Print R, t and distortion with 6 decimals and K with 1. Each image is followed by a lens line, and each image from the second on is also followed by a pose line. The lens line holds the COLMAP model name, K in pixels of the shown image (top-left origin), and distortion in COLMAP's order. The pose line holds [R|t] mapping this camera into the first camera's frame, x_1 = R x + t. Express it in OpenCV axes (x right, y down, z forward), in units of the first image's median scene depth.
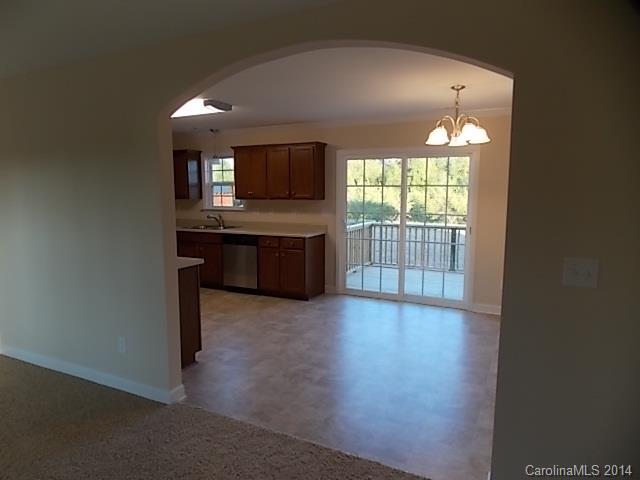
lens RADIAL K [[420.8, 0, 320.0], [0, 420.8, 240.0], [0, 0, 1]] dist [0.005782, 0.000833]
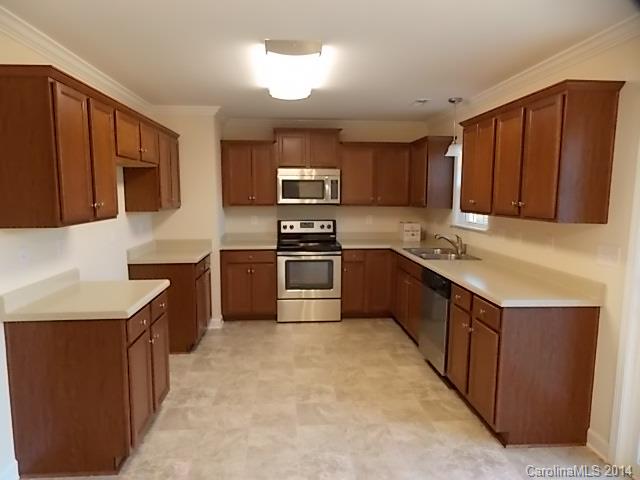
lens RADIAL K [[420.8, 0, 320.0], [0, 420.8, 240.0], [0, 0, 1]] dist [0.005782, 0.000833]
pose [[0.515790, 0.104728, -0.850290, 0.216048], [-0.115684, 0.991924, 0.051999, -0.069726], [0.848869, 0.071544, 0.523740, 0.560517]]
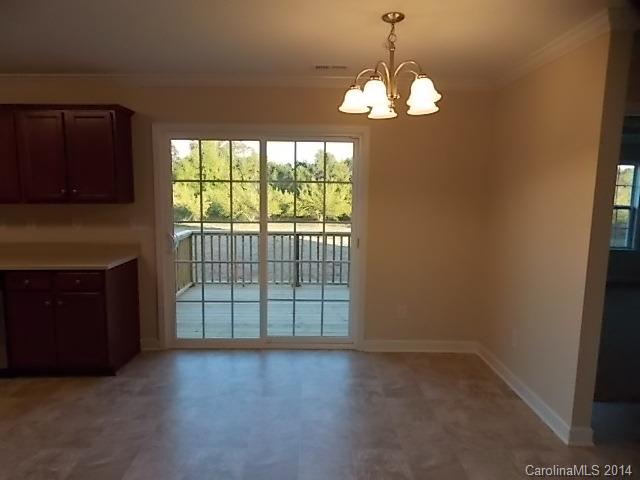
lens RADIAL K [[420.8, 0, 320.0], [0, 420.8, 240.0], [0, 0, 1]] dist [0.005782, 0.000833]
pose [[0.884254, -0.048360, 0.464496, -0.038049], [0.047180, 0.998786, 0.014170, -0.037346], [-0.464617, 0.009385, 0.885462, 0.330577]]
